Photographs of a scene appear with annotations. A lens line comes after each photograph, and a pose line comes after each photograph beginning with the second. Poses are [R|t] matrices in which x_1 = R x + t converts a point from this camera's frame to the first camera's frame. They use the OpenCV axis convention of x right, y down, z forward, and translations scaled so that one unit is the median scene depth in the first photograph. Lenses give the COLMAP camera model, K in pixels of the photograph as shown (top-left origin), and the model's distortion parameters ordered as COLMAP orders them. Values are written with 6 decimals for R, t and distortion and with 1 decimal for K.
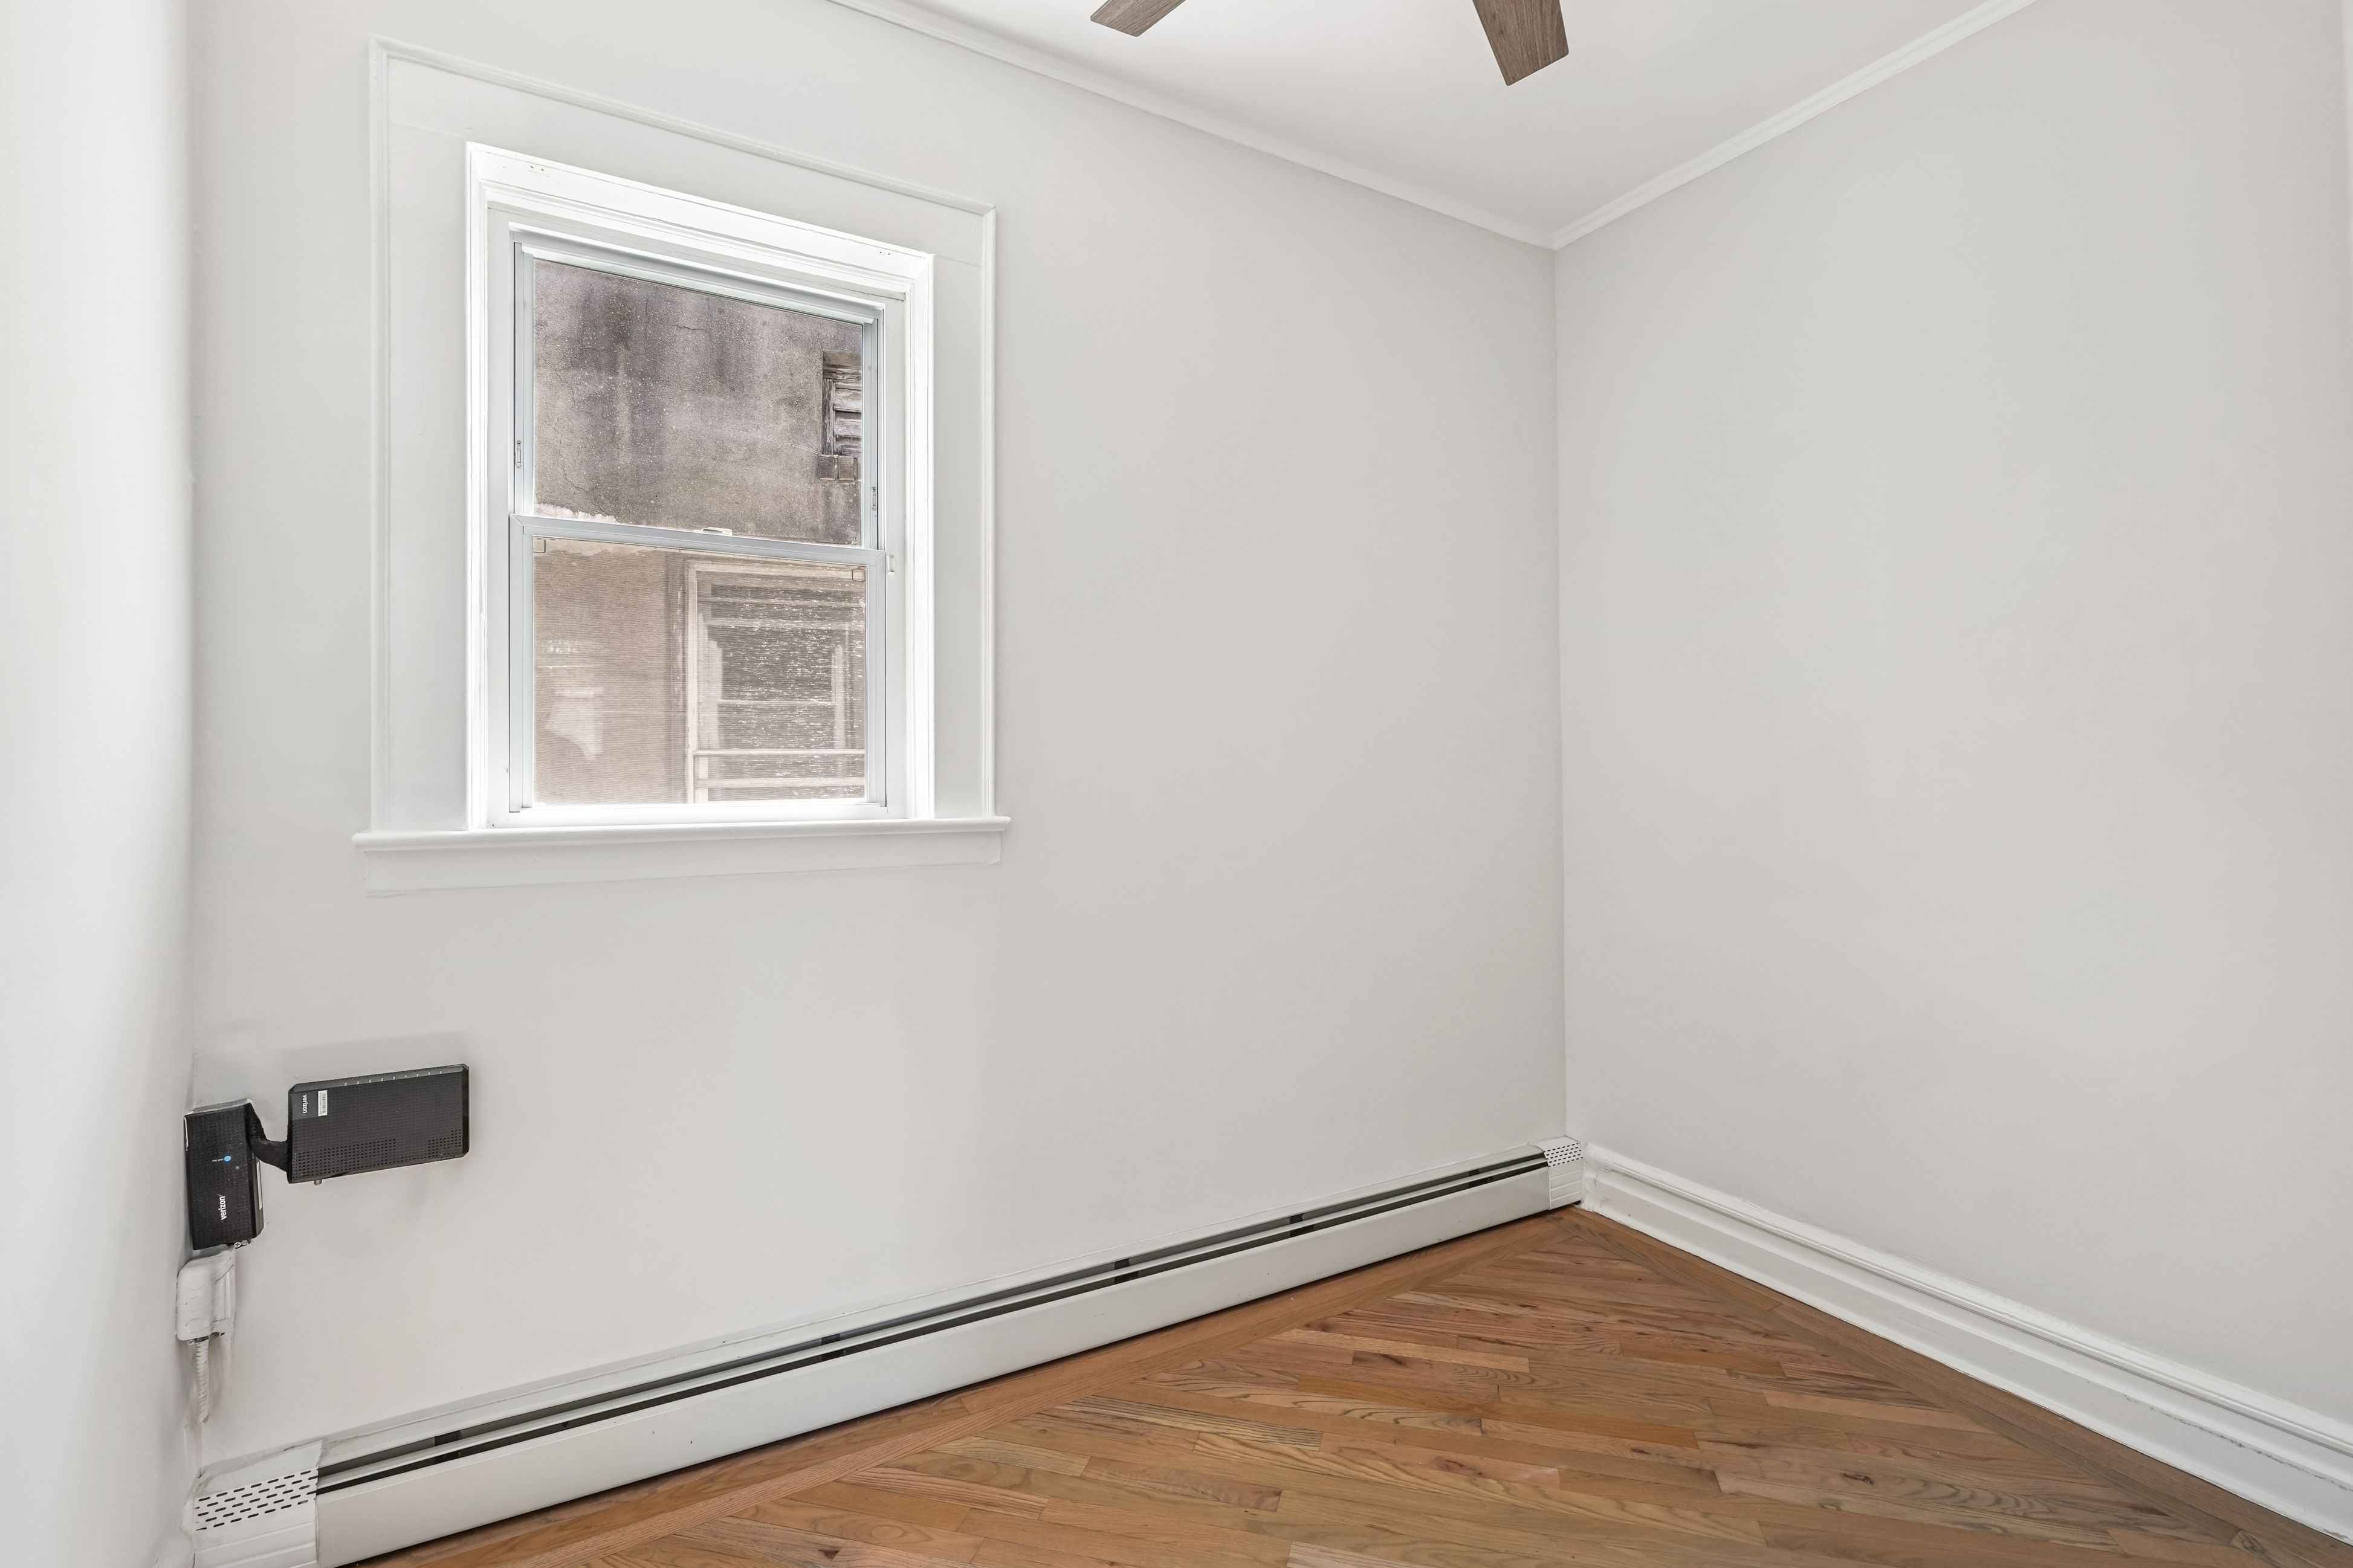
lens RADIAL K [[1072.8, 0, 1216.9], [0, 1072.8, 761.2], [0, 0, 1]] dist [-0.003395, 0.002307]
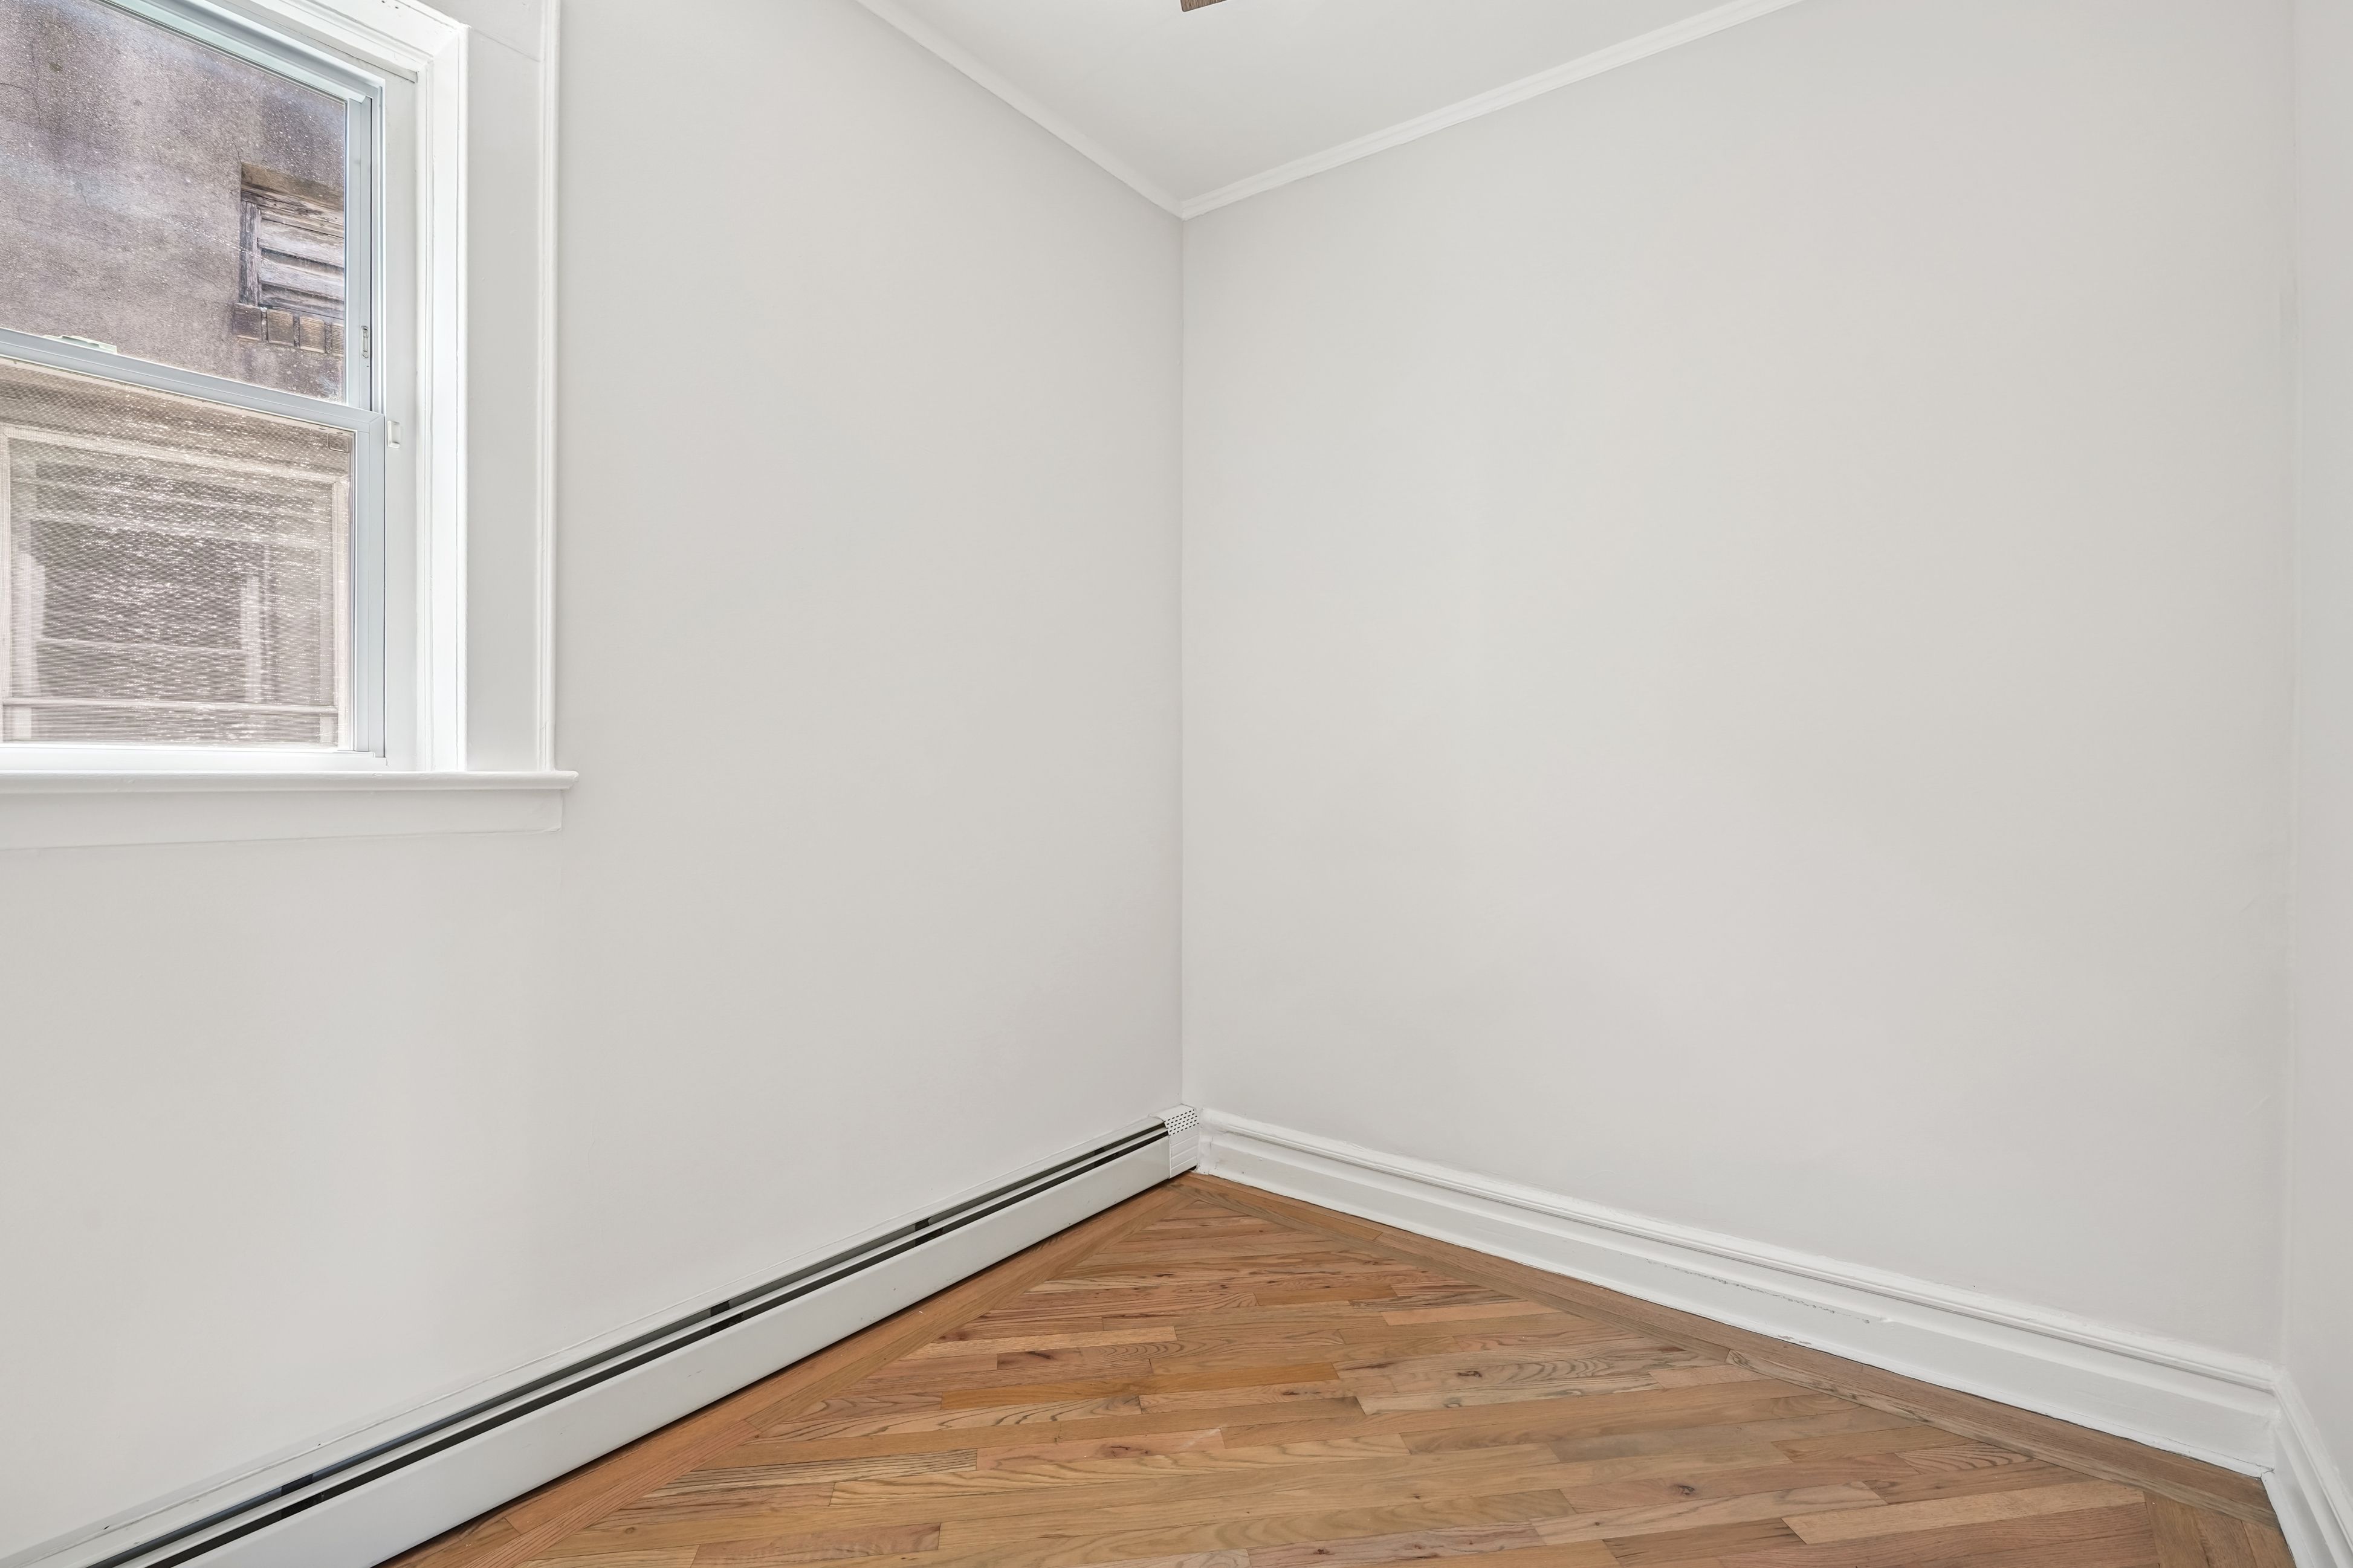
lens RADIAL K [[1072.8, 0, 1188.6], [0, 1072.8, 781.2], [0, 0, 1]] dist [-0.003395, 0.002307]
pose [[0.919402, 0.007440, 0.393250, -0.089138], [-0.012668, 0.999862, 0.010701, 0.045210], [-0.393116, -0.014820, 0.919369, 0.095602]]
